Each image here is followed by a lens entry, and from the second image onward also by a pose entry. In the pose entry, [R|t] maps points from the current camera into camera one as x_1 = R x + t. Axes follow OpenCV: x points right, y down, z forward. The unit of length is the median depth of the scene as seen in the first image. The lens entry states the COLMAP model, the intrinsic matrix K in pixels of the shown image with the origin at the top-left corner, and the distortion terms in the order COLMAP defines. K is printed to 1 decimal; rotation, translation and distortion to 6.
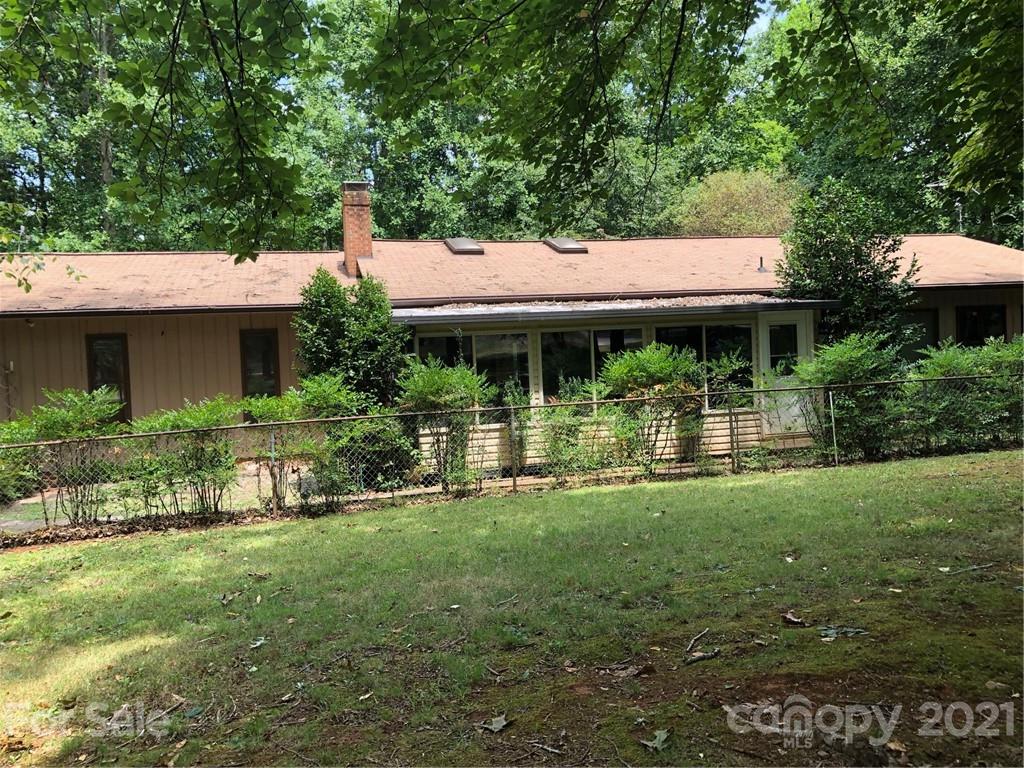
lens RADIAL K [[836.5, 0, 515.0], [0, 836.5, 378.5], [0, 0, 1]] dist [0.041925, -0.044968]
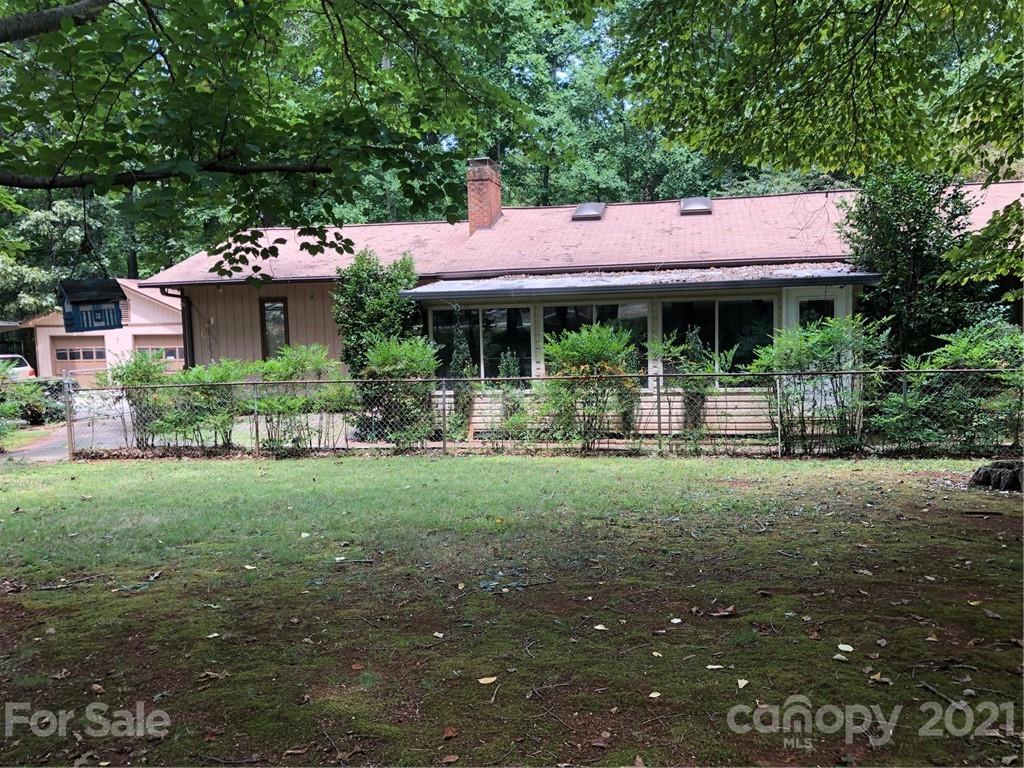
lens RADIAL K [[836.5, 0, 513.8], [0, 836.5, 379.4], [0, 0, 1]] dist [0.041925, -0.044968]
pose [[0.902044, 0.055914, -0.428007, 0.426677], [-0.024455, 0.996602, 0.078654, -0.042520], [0.430951, -0.060482, 0.900346, 0.020655]]
